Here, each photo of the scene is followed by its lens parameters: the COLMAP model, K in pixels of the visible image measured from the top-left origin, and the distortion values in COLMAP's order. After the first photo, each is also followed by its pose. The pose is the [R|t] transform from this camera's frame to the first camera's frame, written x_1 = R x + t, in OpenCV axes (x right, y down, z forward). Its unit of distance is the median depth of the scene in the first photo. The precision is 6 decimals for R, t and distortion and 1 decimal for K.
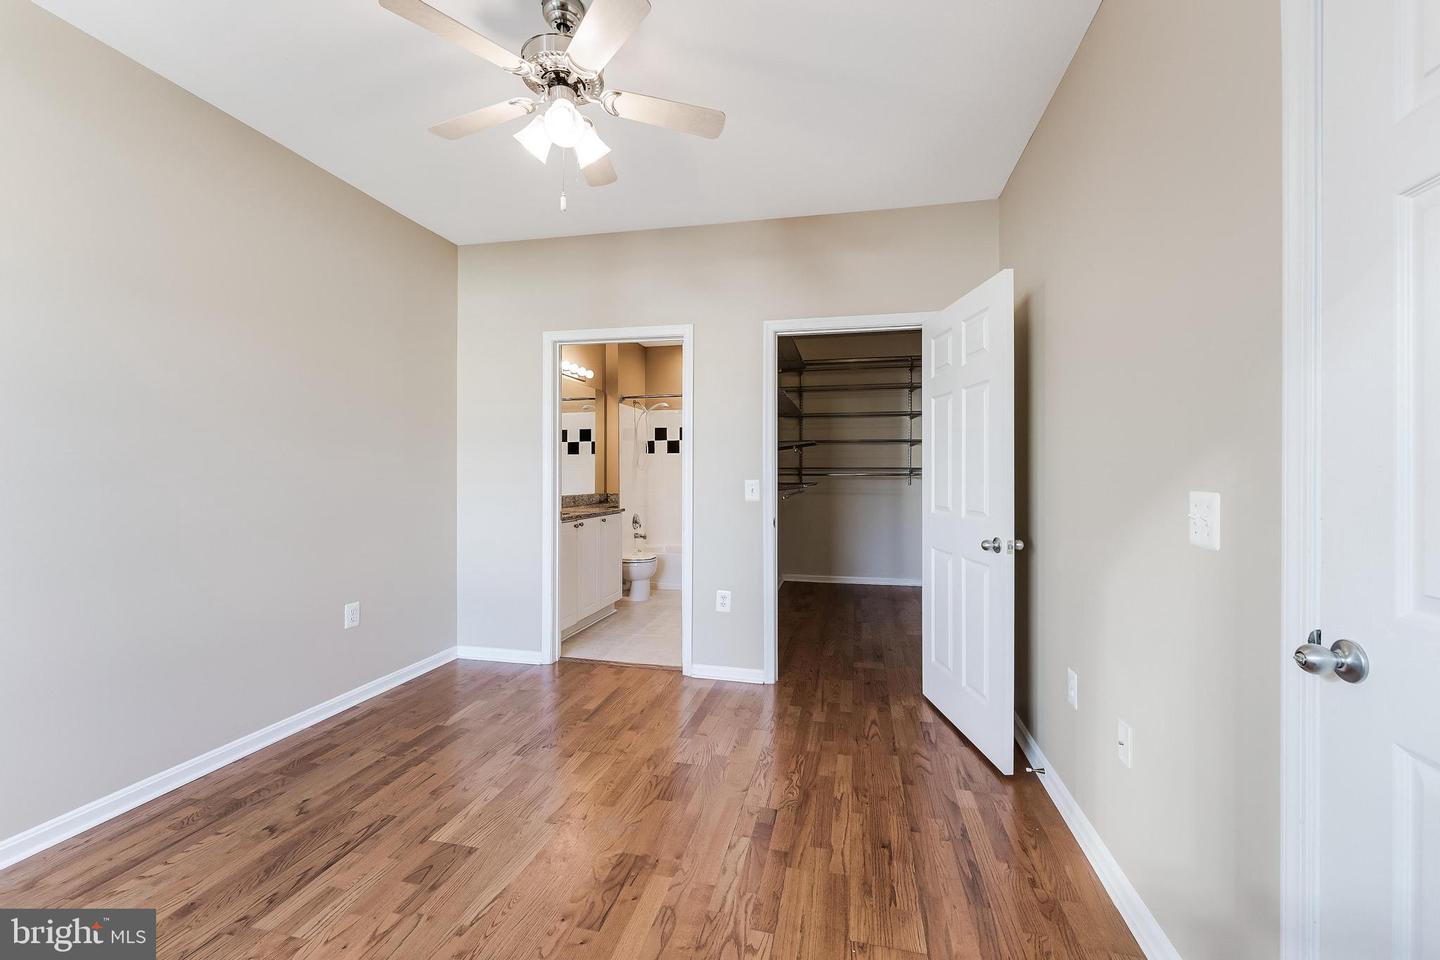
lens RADIAL K [[579.3, 0, 725.2], [0, 579.3, 477.1], [0, 0, 1]] dist [0.002095, -0.000100]
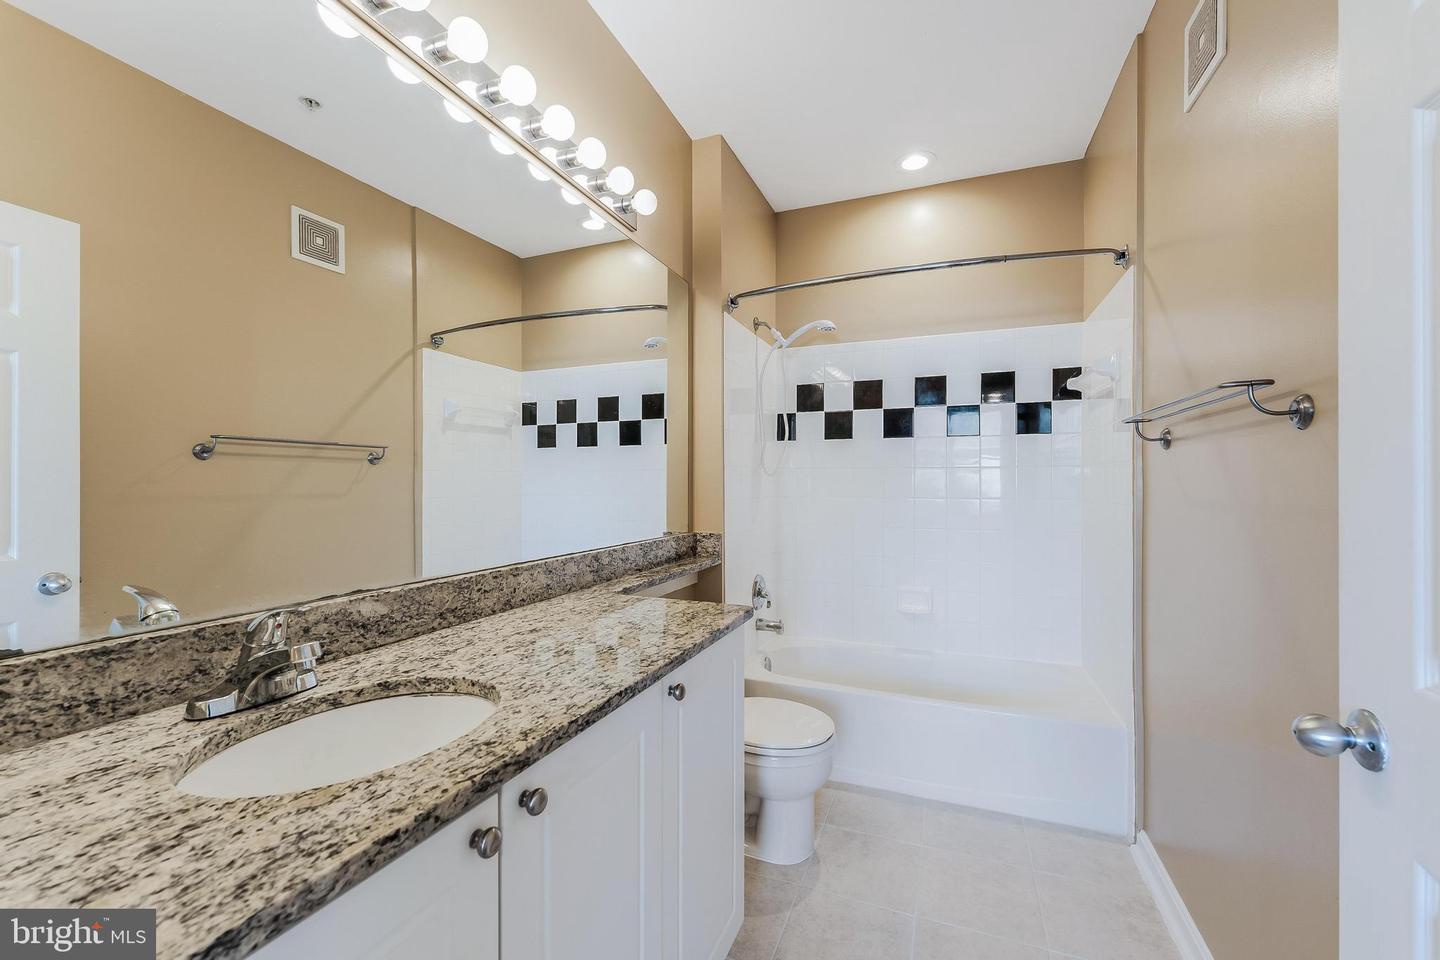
lens RADIAL K [[579.3, 0, 725.2], [0, 579.3, 477.1], [0, 0, 1]] dist [0.002095, -0.000100]
pose [[0.987938, -0.001952, -0.154841, -0.273297], [-0.000093, 0.999913, -0.013199, -0.013980], [0.154853, 0.013054, 0.987851, 1.371541]]
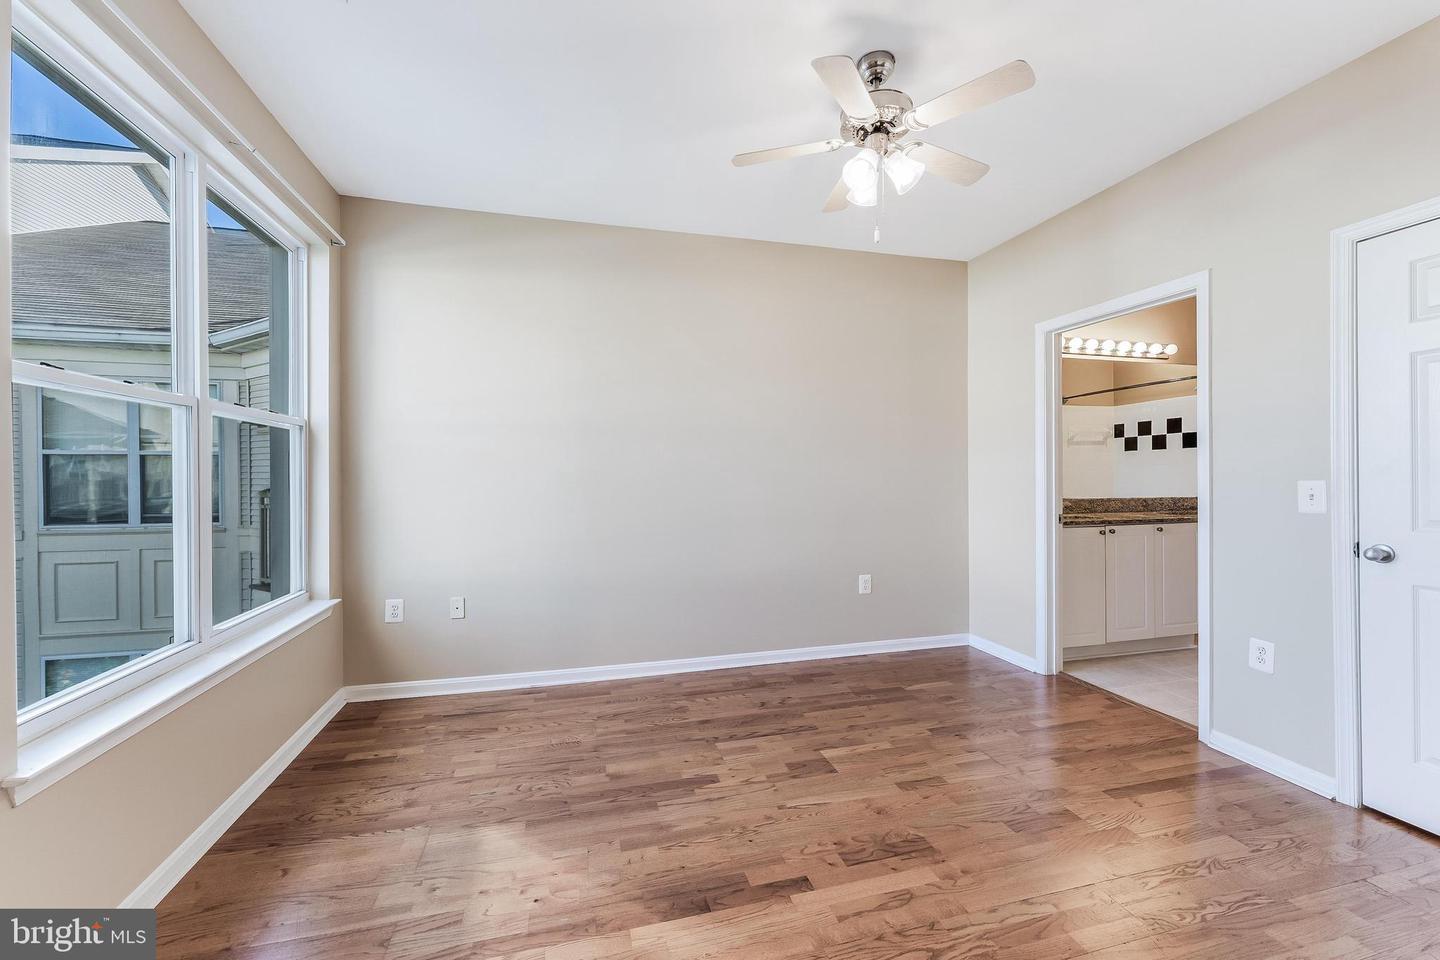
lens RADIAL K [[583.0, 0, 727.6], [0, 583.0, 483.9], [0, 0, 1]] dist [-0.000374, -0.000140]
pose [[0.467504, 0.009105, -0.883944, 0.407241], [0.001901, 0.999934, 0.011305, -0.000558], [0.883989, -0.006965, 0.467456, 0.142001]]
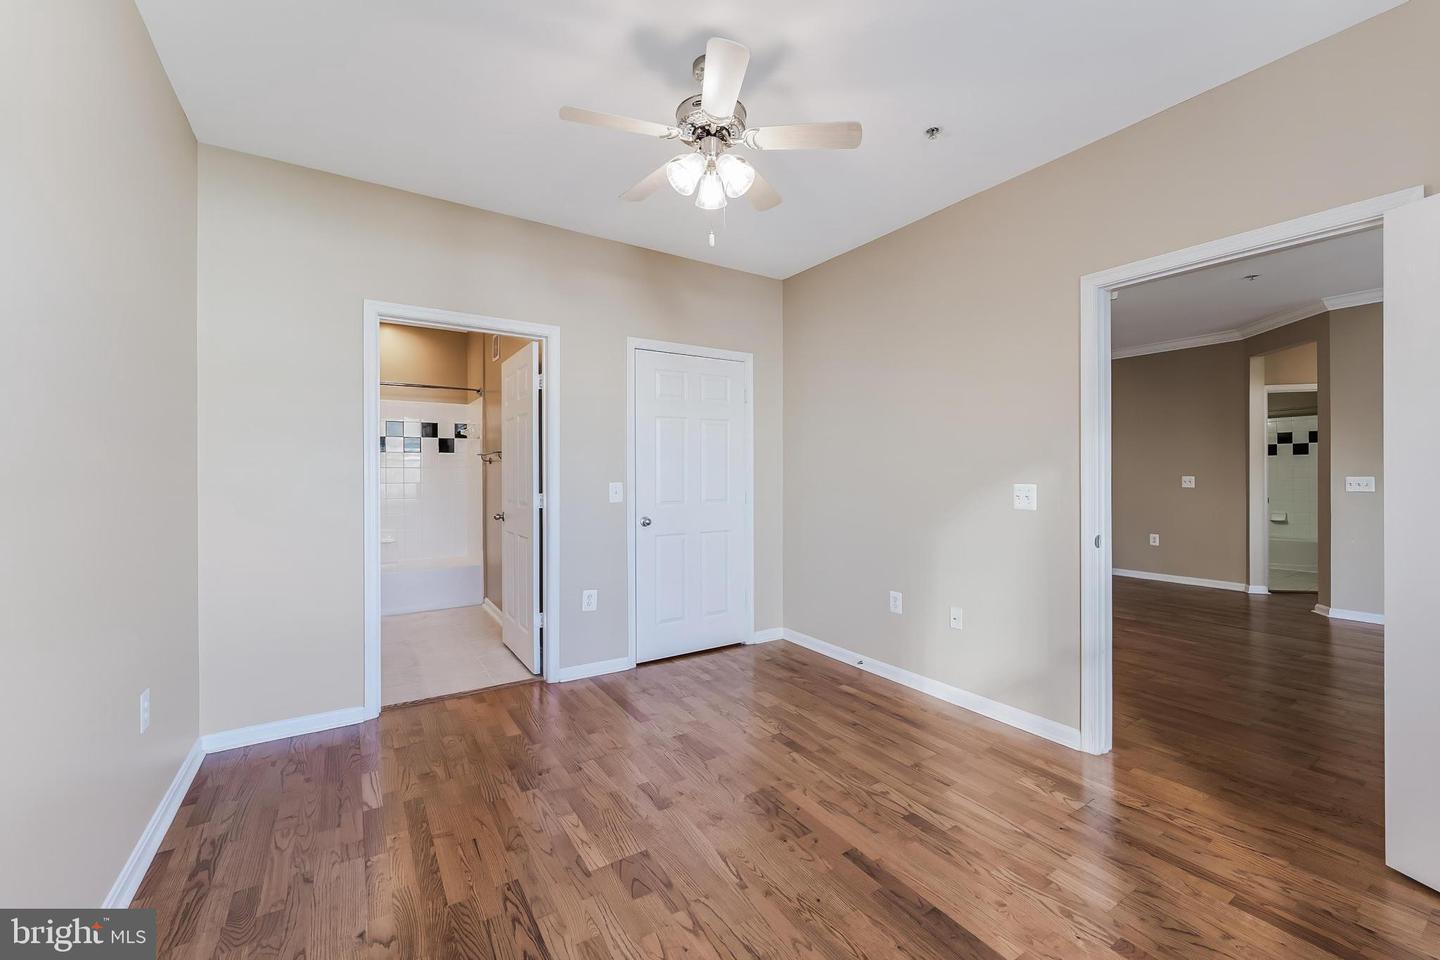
lens RADIAL K [[579.3, 0, 725.2], [0, 579.3, 477.1], [0, 0, 1]] dist [0.002095, -0.000100]
pose [[0.698954, -0.009696, 0.715101, -0.742450], [0.009737, 0.999944, 0.004042, -0.010426], [-0.715100, 0.004138, 0.699010, 0.133928]]
